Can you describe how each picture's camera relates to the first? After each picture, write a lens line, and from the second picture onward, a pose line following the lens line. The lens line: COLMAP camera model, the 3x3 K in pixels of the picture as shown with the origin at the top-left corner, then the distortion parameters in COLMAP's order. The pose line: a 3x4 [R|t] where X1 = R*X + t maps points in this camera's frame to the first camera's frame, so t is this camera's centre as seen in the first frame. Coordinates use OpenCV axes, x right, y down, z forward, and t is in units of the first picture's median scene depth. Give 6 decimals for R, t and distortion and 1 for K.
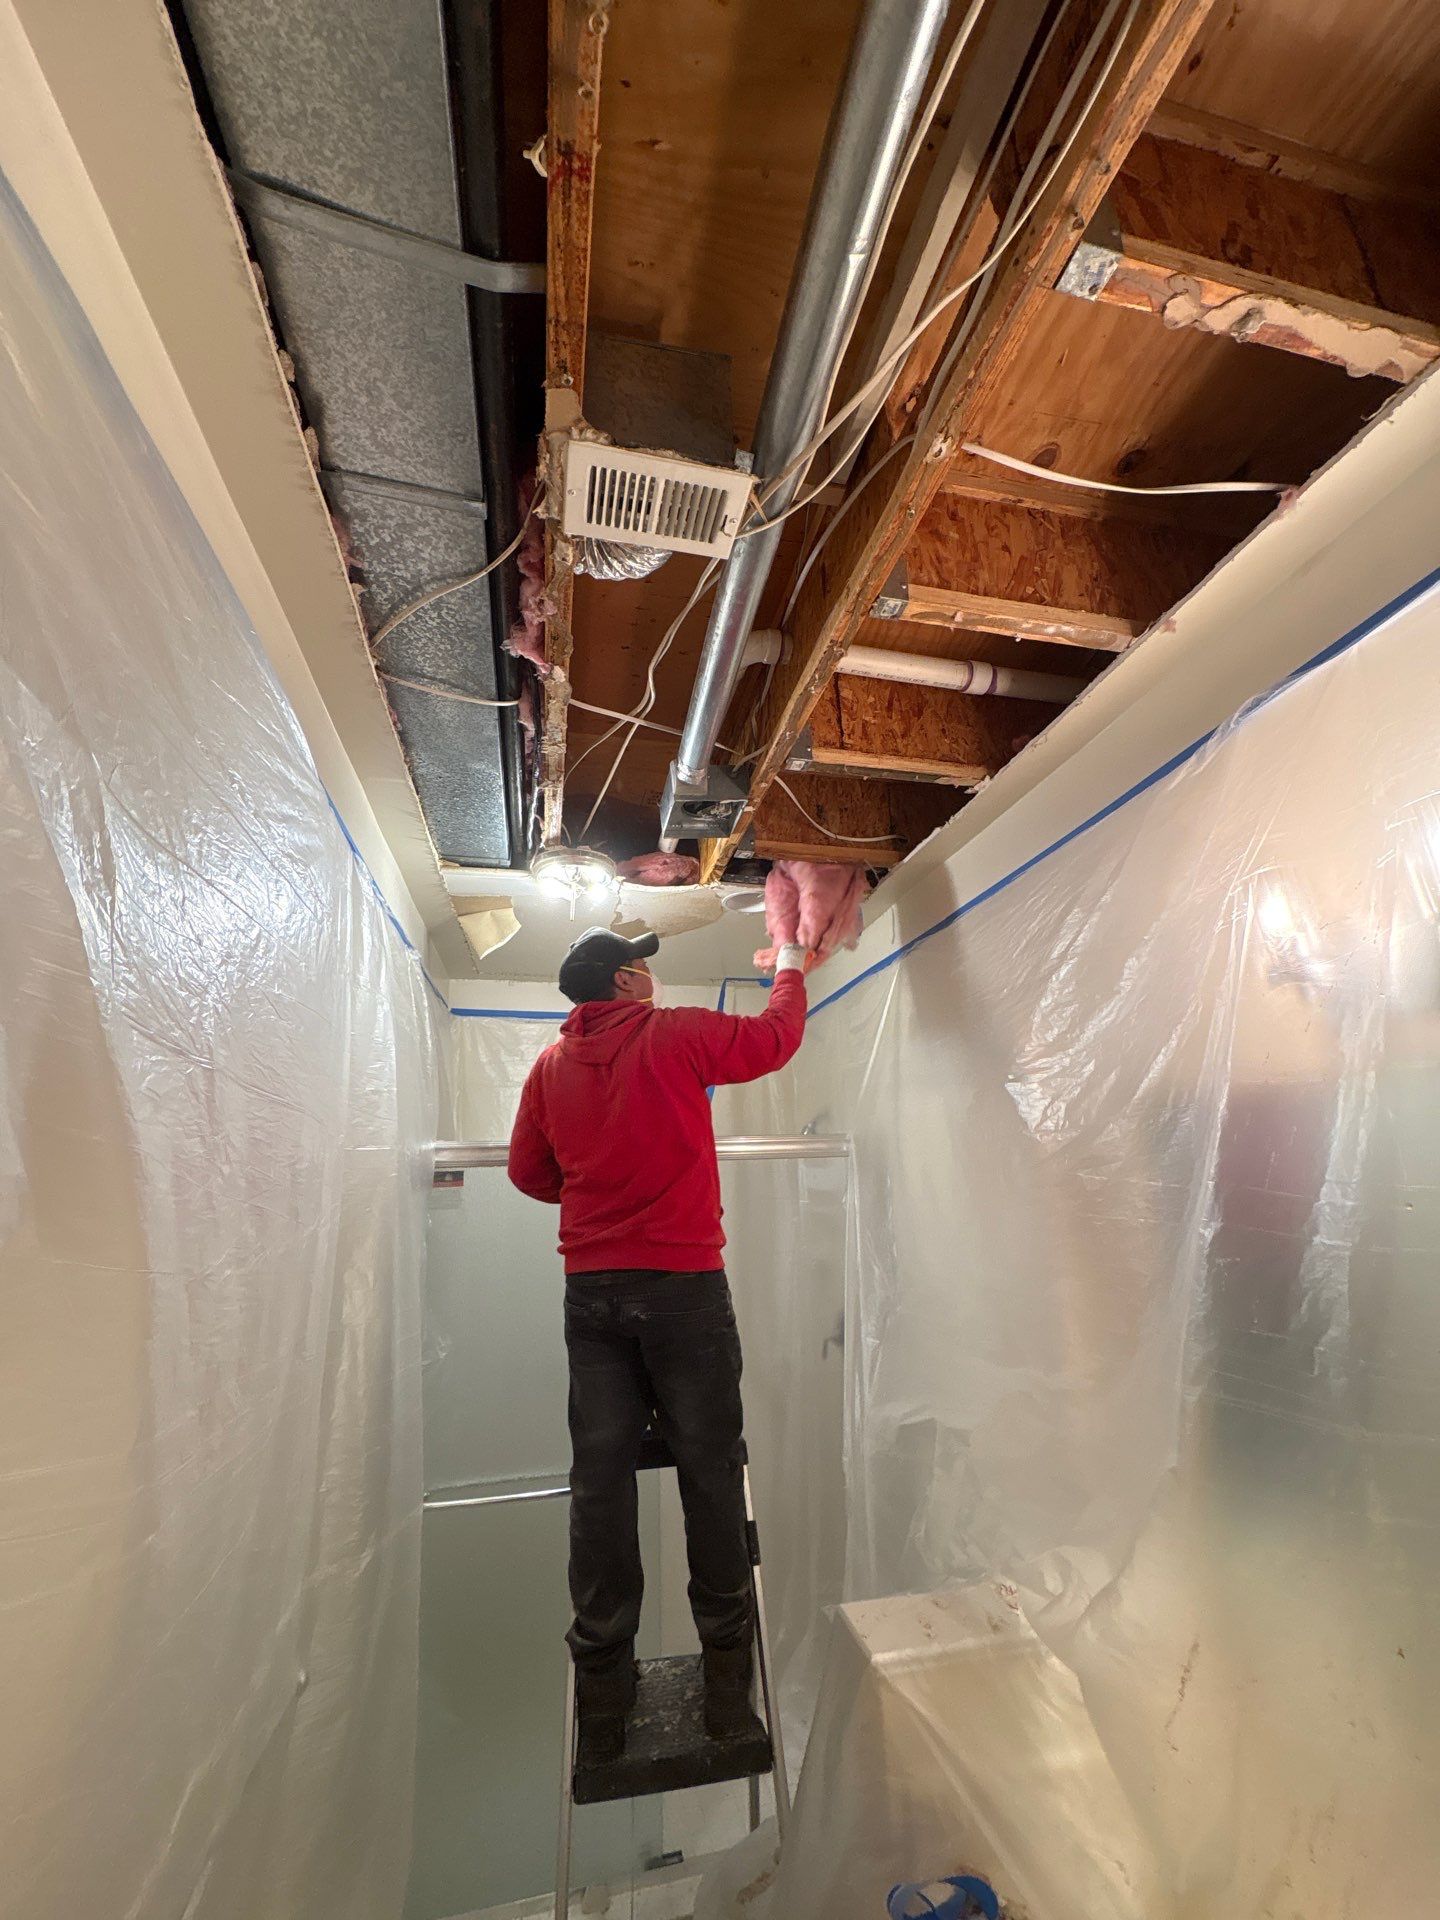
lens RADIAL K [[761.3, 0, 720.0], [0, 761.3, 960.0], [0, 0, 1]] dist [0.000777, -0.000185]
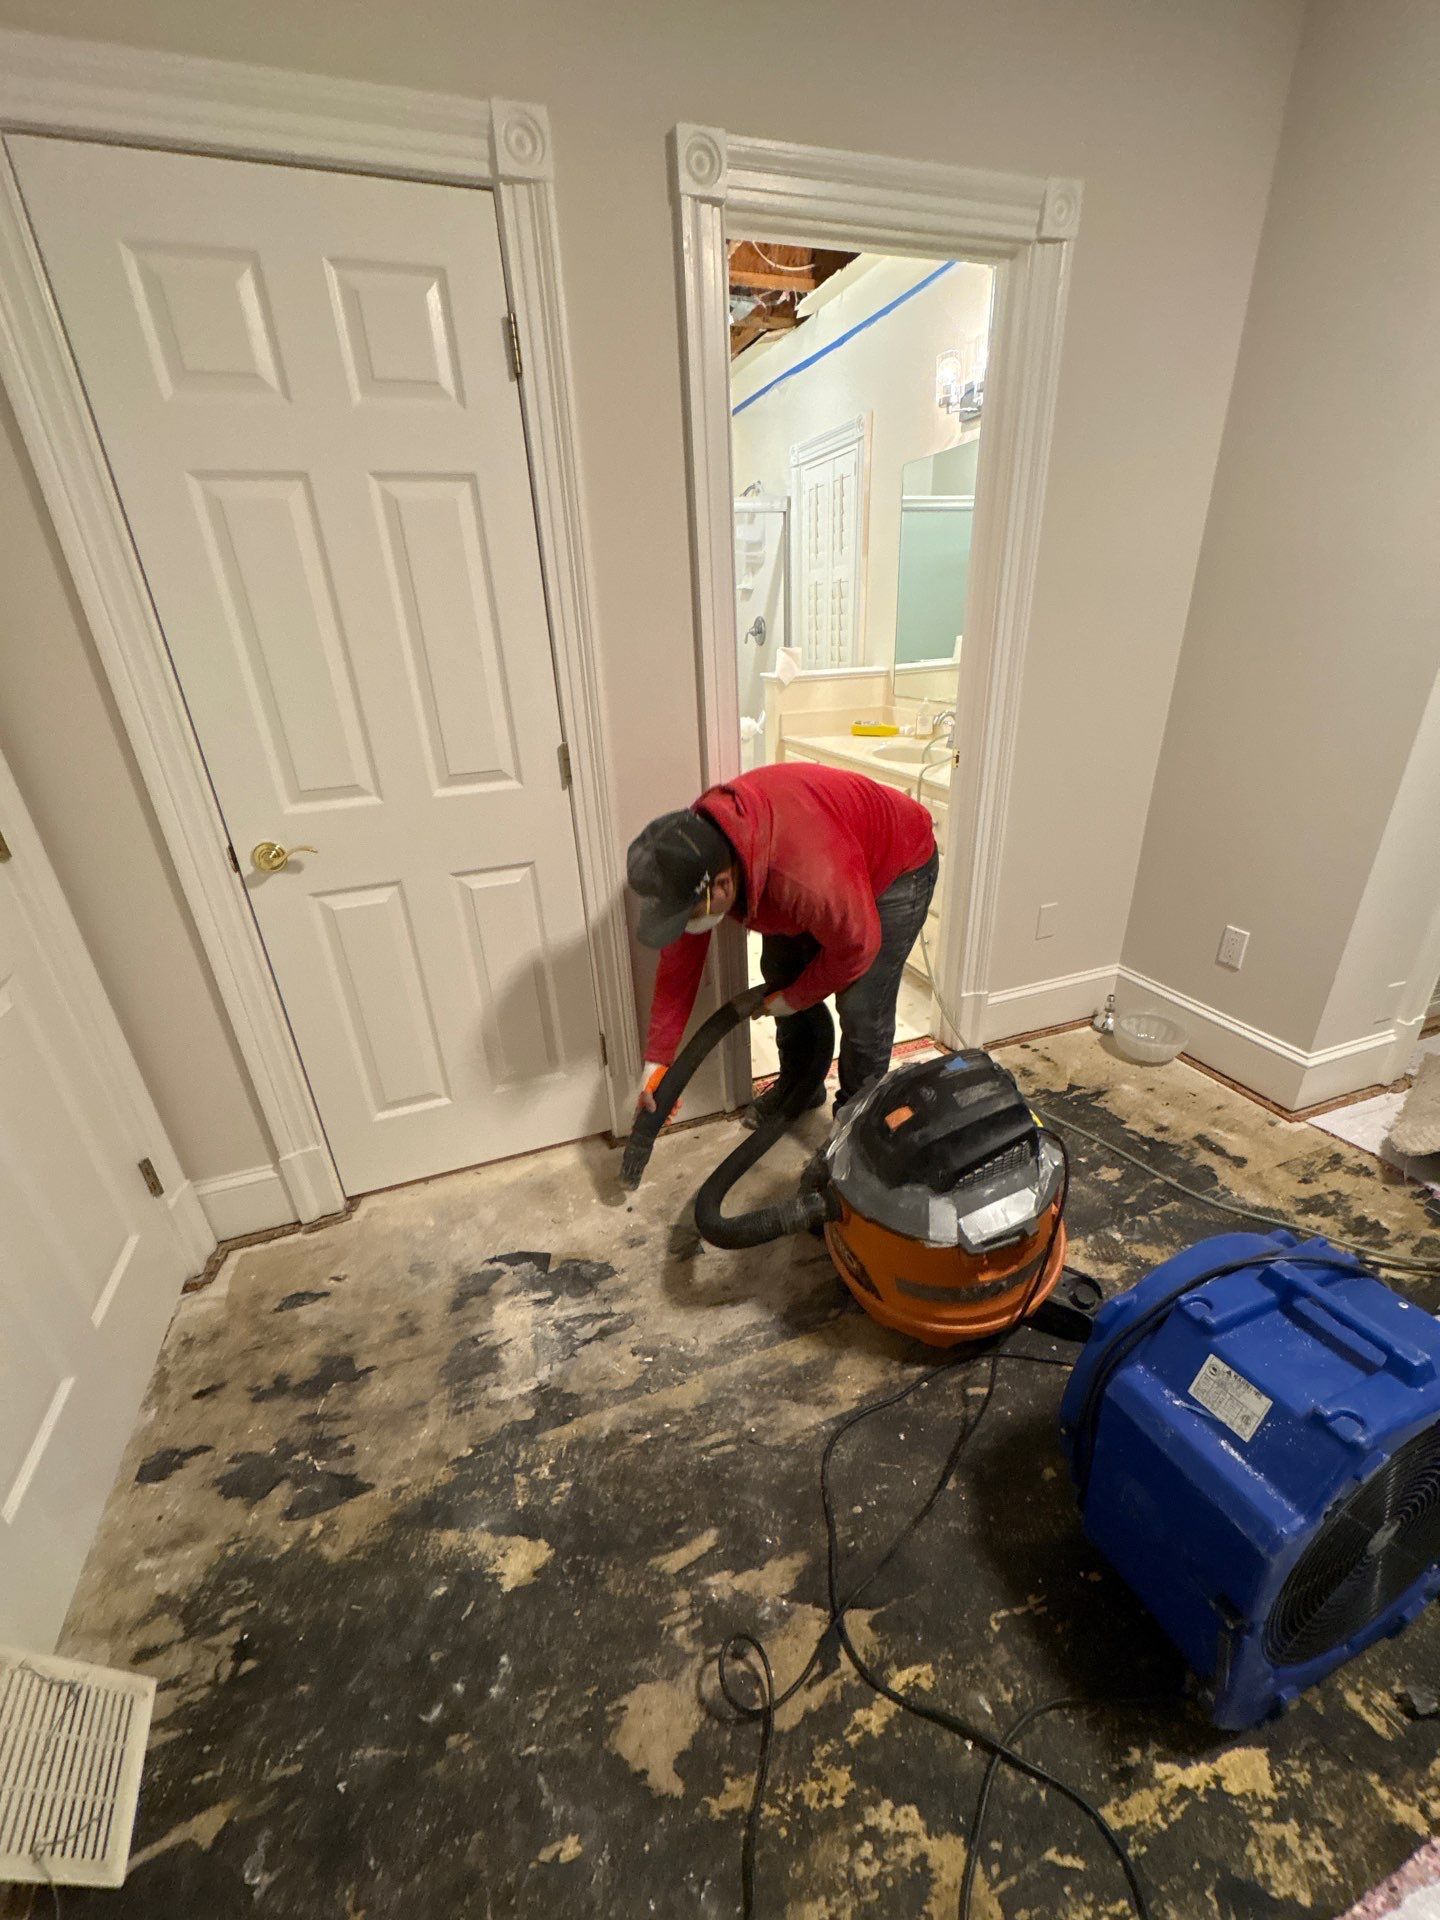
lens RADIAL K [[761.3, 0, 720.0], [0, 761.3, 960.0], [0, 0, 1]] dist [0.000777, -0.000185]
pose [[0.991380, -0.066868, 0.112665, -0.452025], [-0.023926, 0.753079, 0.657495, -0.239286], [-0.128811, -0.654524, 0.744987, -2.084922]]
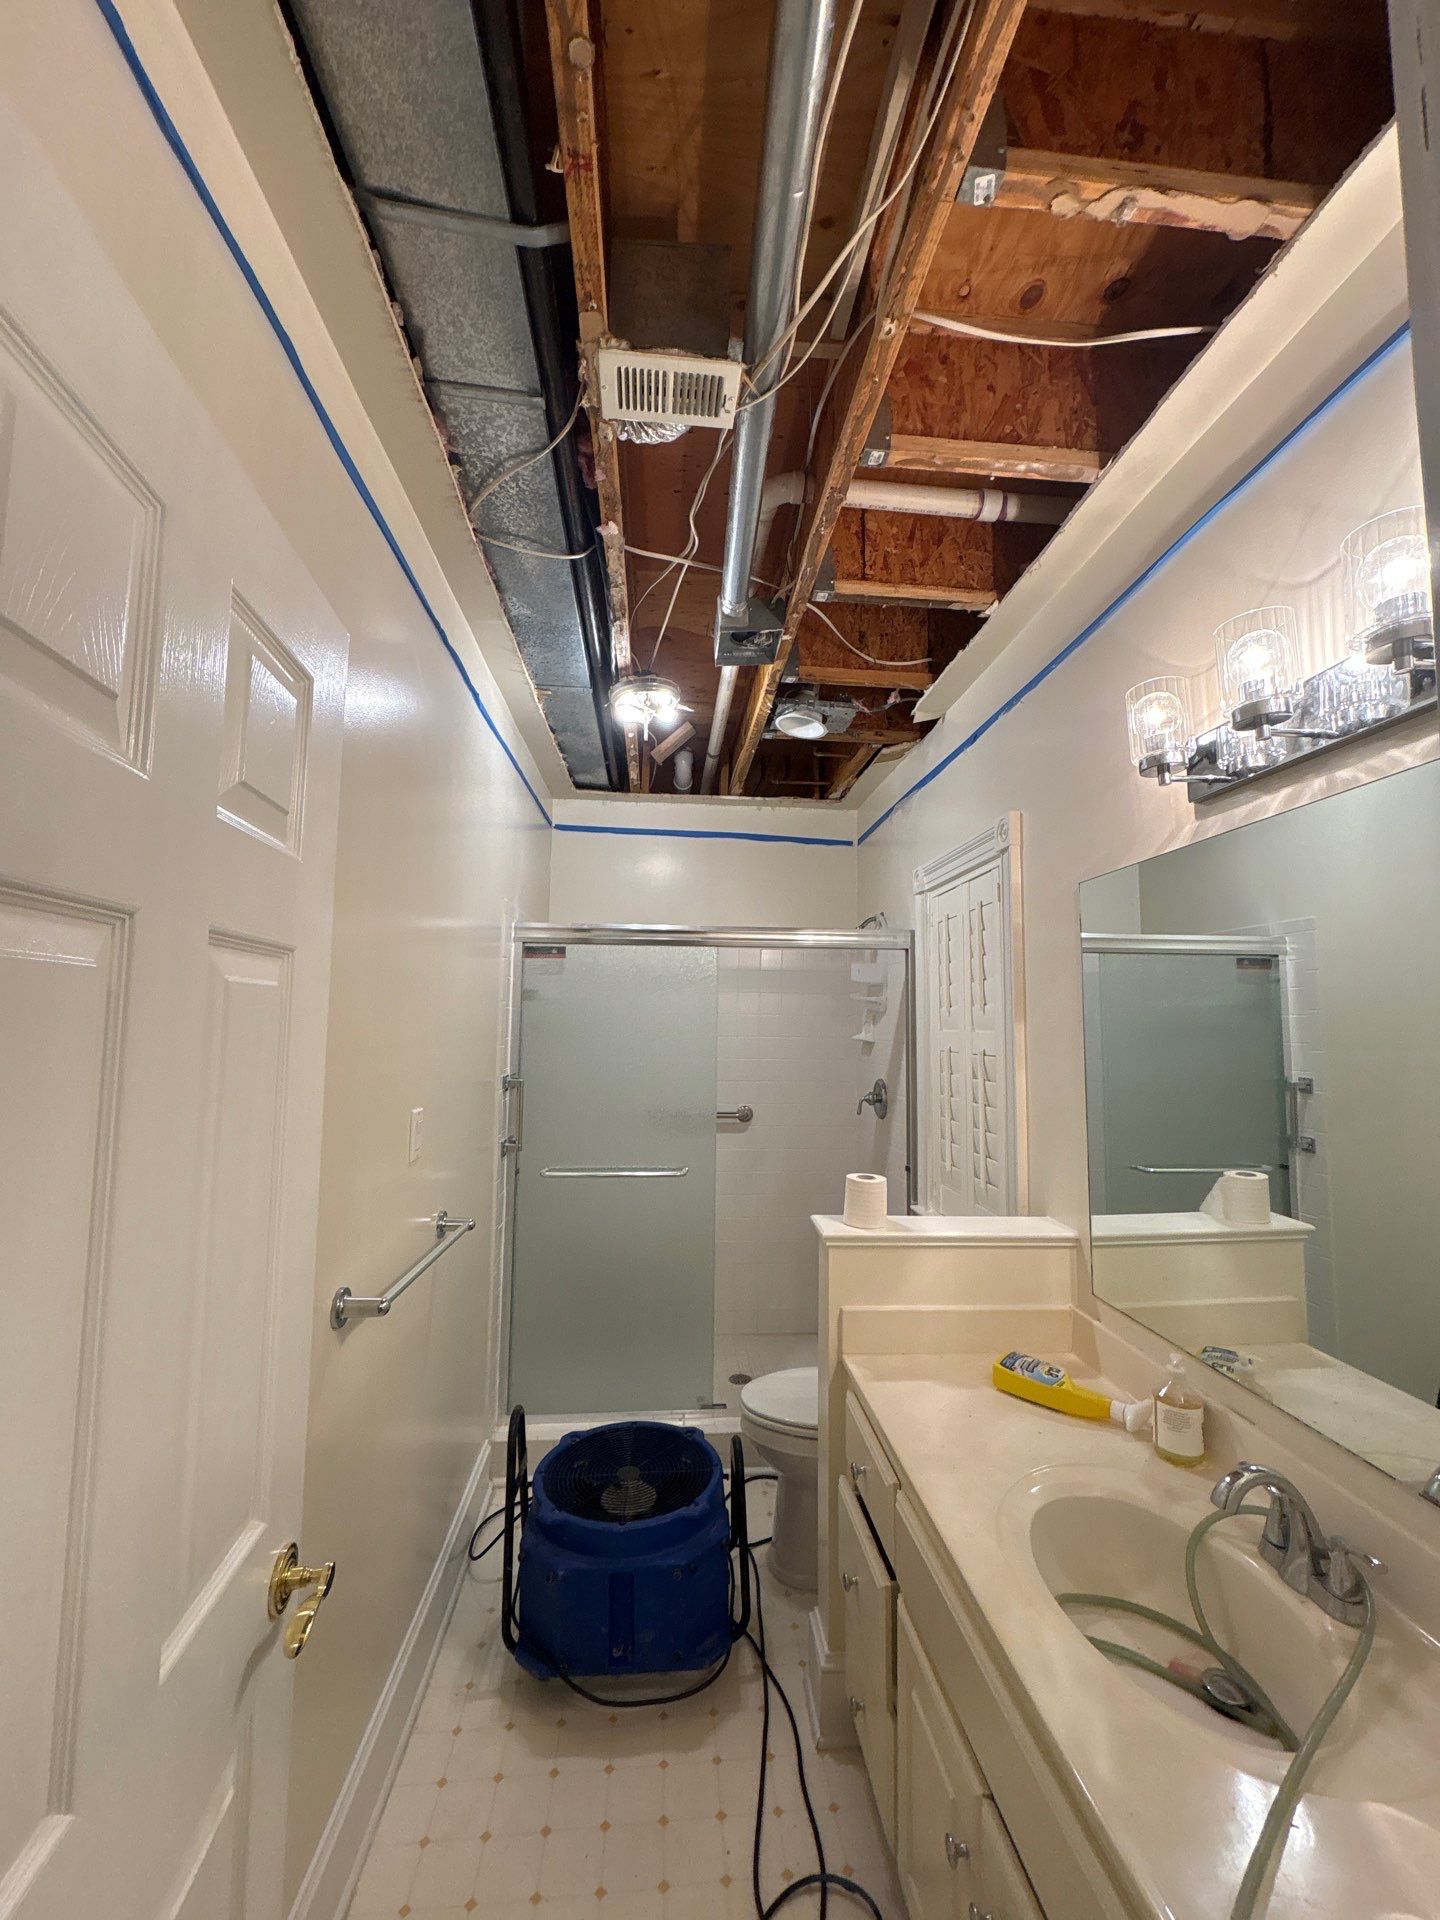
lens RADIAL K [[761.3, 0, 720.0], [0, 761.3, 960.0], [0, 0, 1]] dist [0.000777, -0.000185]
pose [[0.989813, 0.031300, -0.138887, 0.197594], [-0.001856, 0.978287, 0.207247, 0.071805], [0.142358, -0.204878, 0.968380, -0.408532]]
